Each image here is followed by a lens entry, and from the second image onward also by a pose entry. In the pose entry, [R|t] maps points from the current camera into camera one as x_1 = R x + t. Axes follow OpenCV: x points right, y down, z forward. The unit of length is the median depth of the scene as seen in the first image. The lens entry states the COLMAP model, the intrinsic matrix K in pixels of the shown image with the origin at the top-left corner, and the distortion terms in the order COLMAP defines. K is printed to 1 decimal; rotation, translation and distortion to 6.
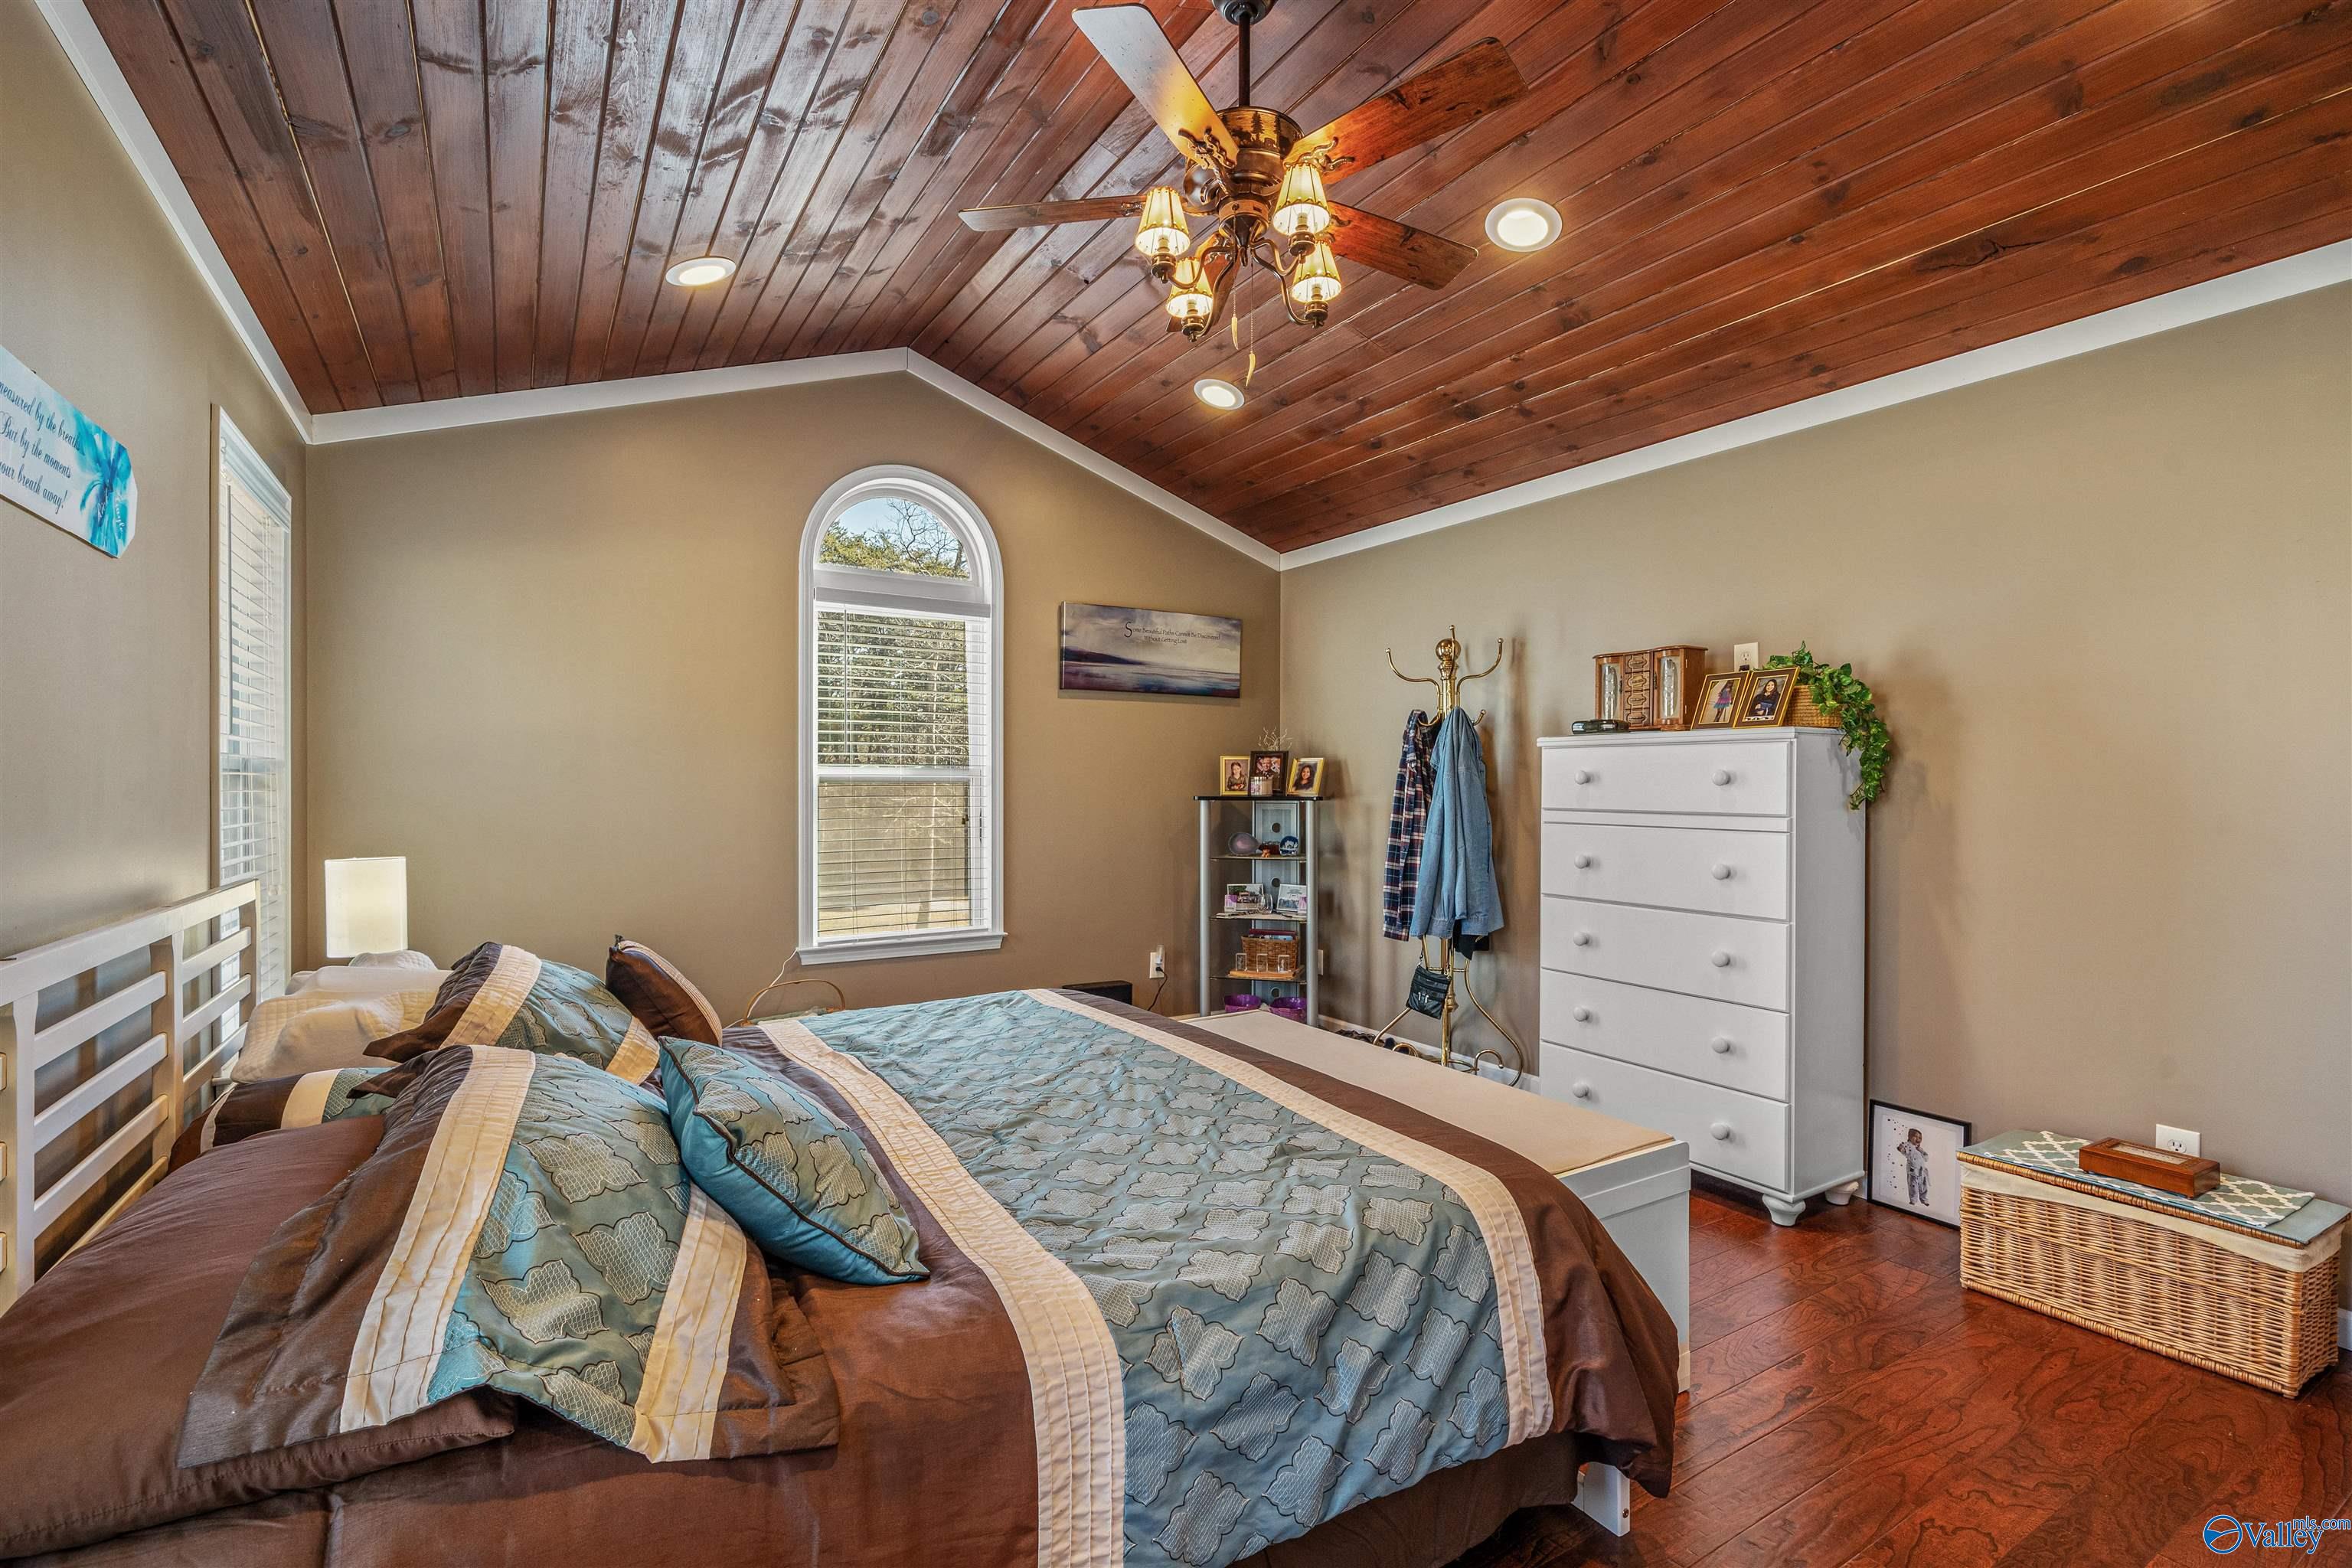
lens RADIAL K [[1029.5, 0, 1177.9], [0, 1029.5, 790.2], [0, 0, 1]] dist [0.000967, 0.000256]
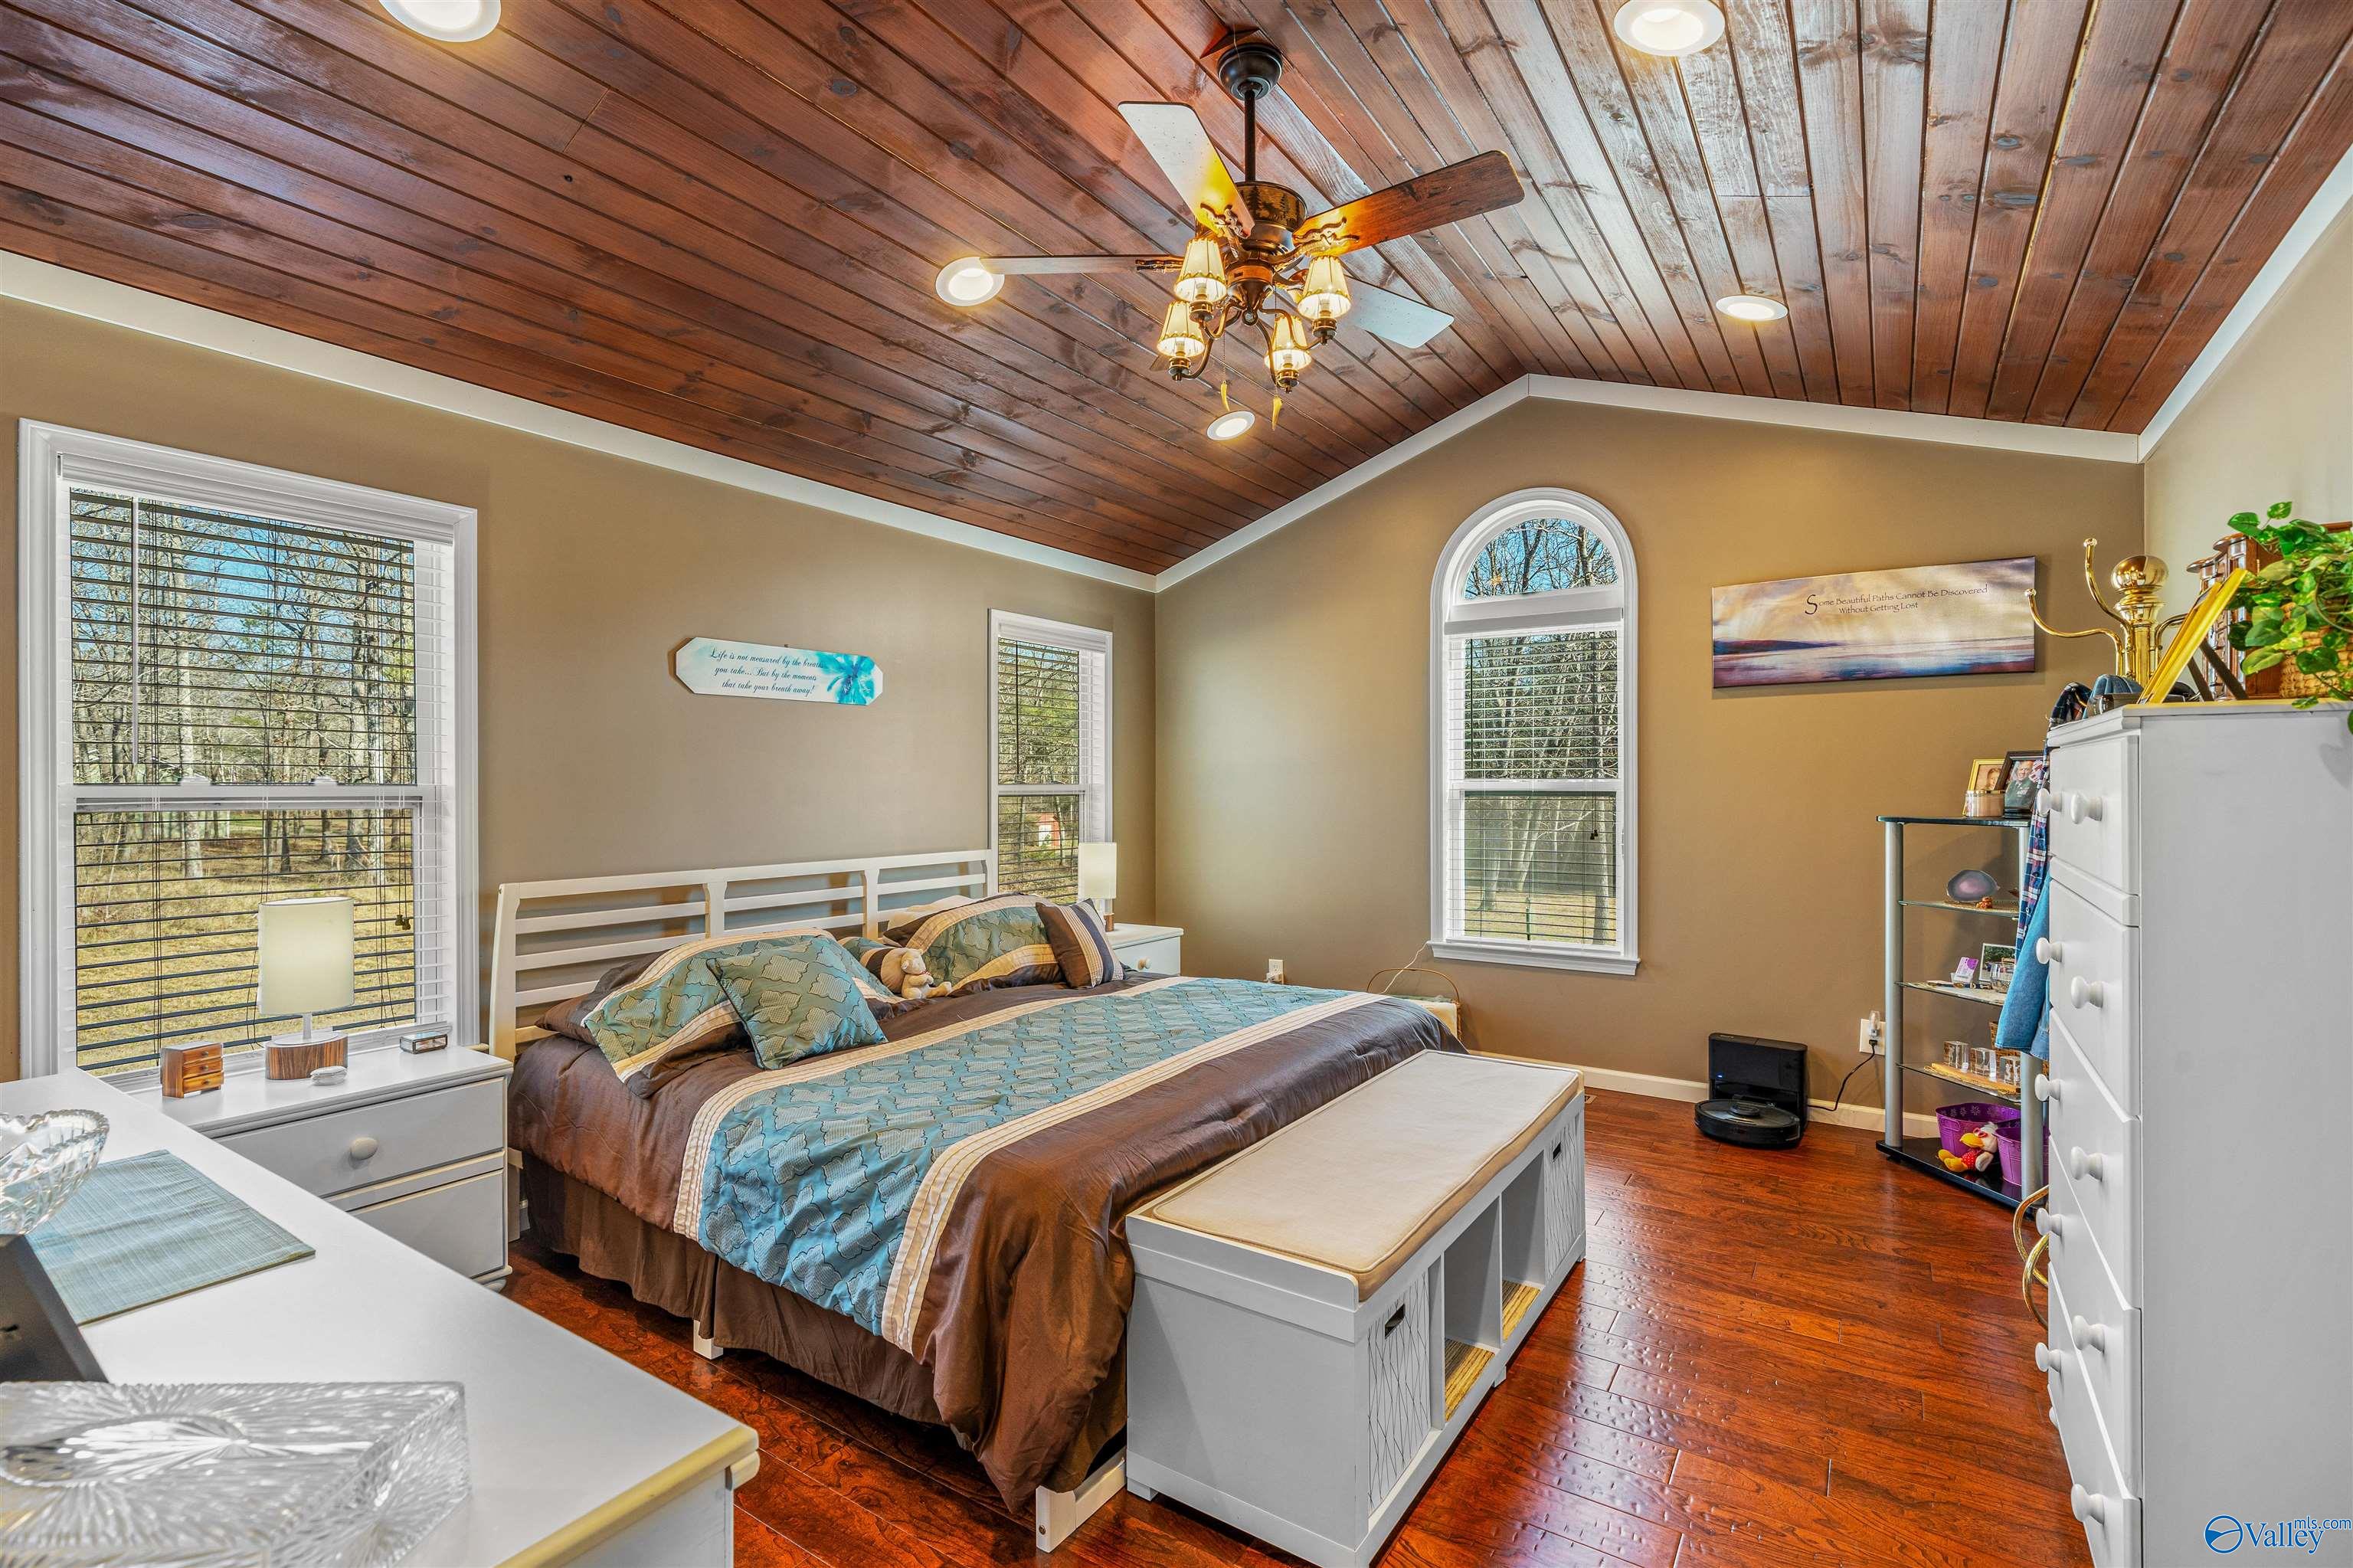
lens RADIAL K [[1030.0, 0, 1178.6], [0, 1030.0, 785.6], [0, 0, 1]] dist [0.000967, 0.000256]
pose [[0.432121, -0.003334, -0.901809, 1.191018], [-0.000606, 0.999992, -0.003987, -0.032571], [0.901815, 0.002270, 0.432116, 0.563843]]
